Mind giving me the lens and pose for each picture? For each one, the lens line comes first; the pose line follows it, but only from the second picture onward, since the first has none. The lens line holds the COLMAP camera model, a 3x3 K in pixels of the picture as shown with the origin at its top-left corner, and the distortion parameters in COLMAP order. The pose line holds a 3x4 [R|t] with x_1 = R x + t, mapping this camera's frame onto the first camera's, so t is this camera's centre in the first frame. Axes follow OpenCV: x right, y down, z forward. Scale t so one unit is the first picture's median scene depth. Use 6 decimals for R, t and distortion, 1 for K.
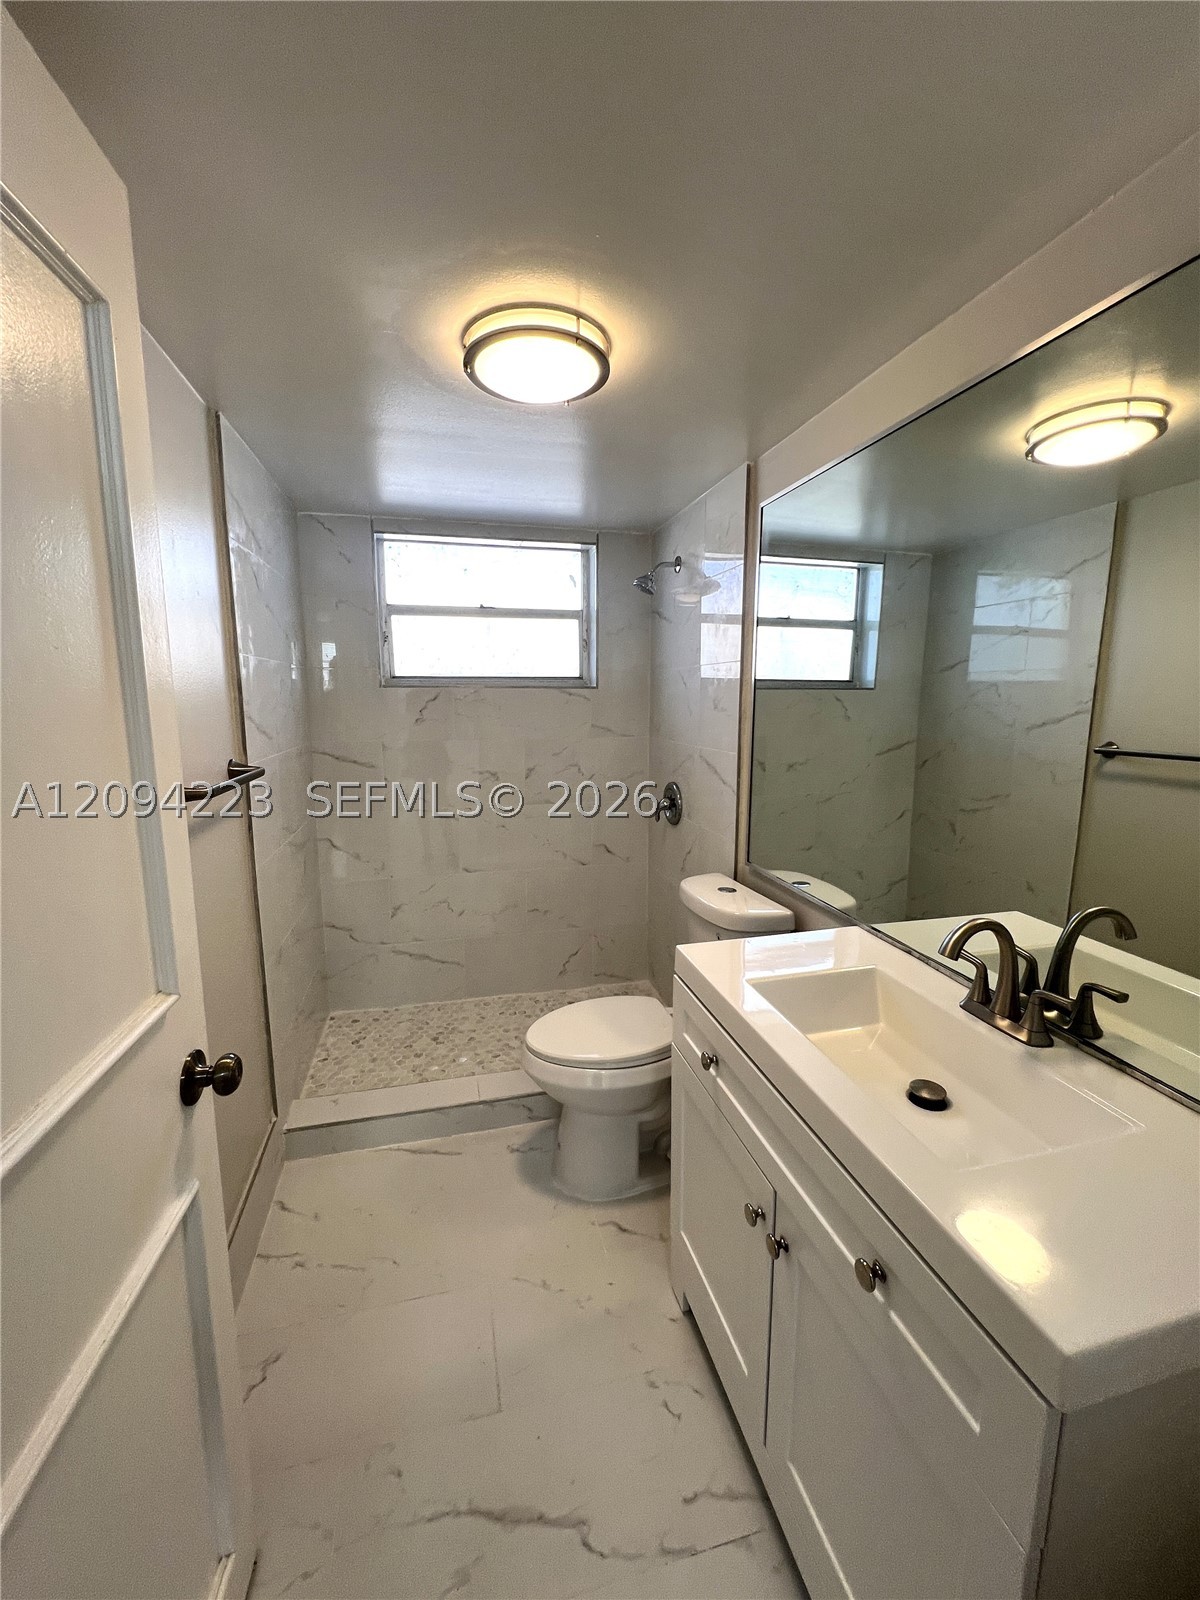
lens RADIAL K [[647.3, 0, 598.6], [0, 647.3, 797.1], [0, 0, 1]] dist [0.000100, 0.000314]
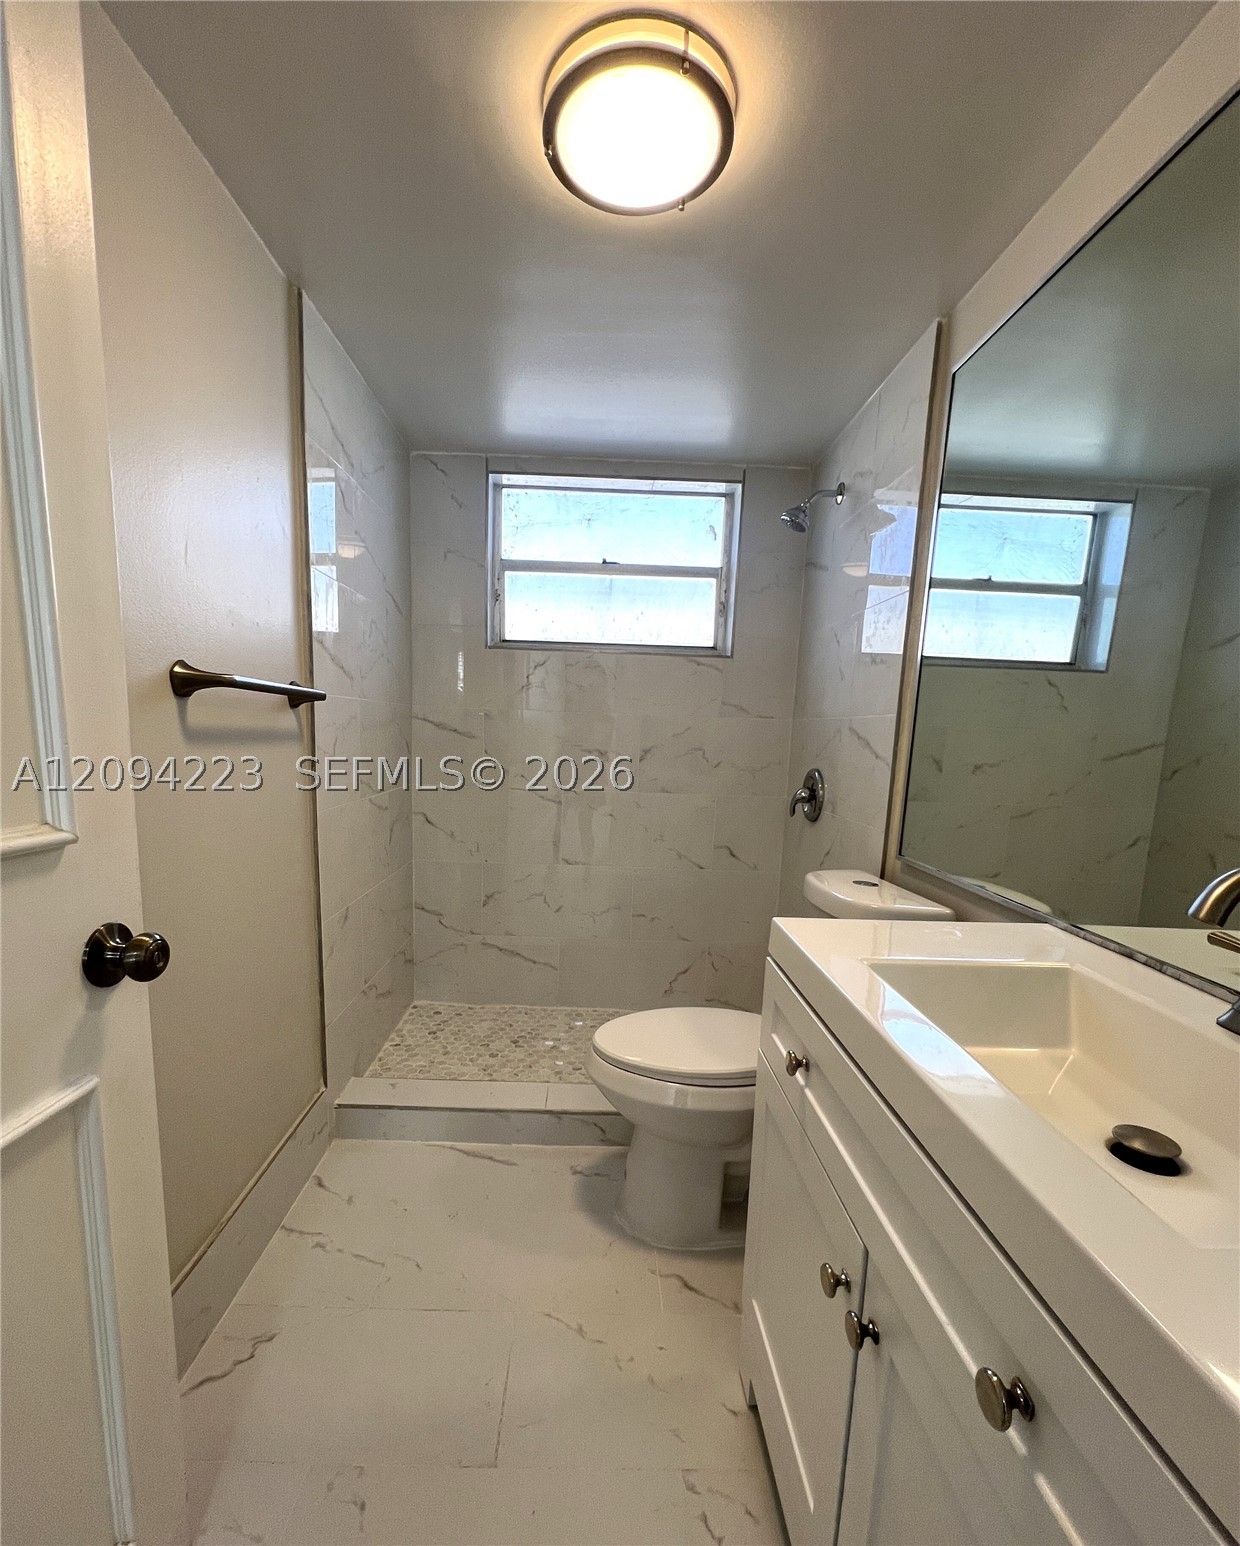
lens RADIAL K [[685.0, 0, 601.4], [0, 685.0, 849.2], [0, 0, 1]] dist [-0.003827, 0.000201]
pose [[0.972221, 0.073338, -0.222279, 0.065921], [-0.071367, 0.997307, 0.016900, 0.103229], [0.222920, -0.000568, 0.974837, 0.129538]]
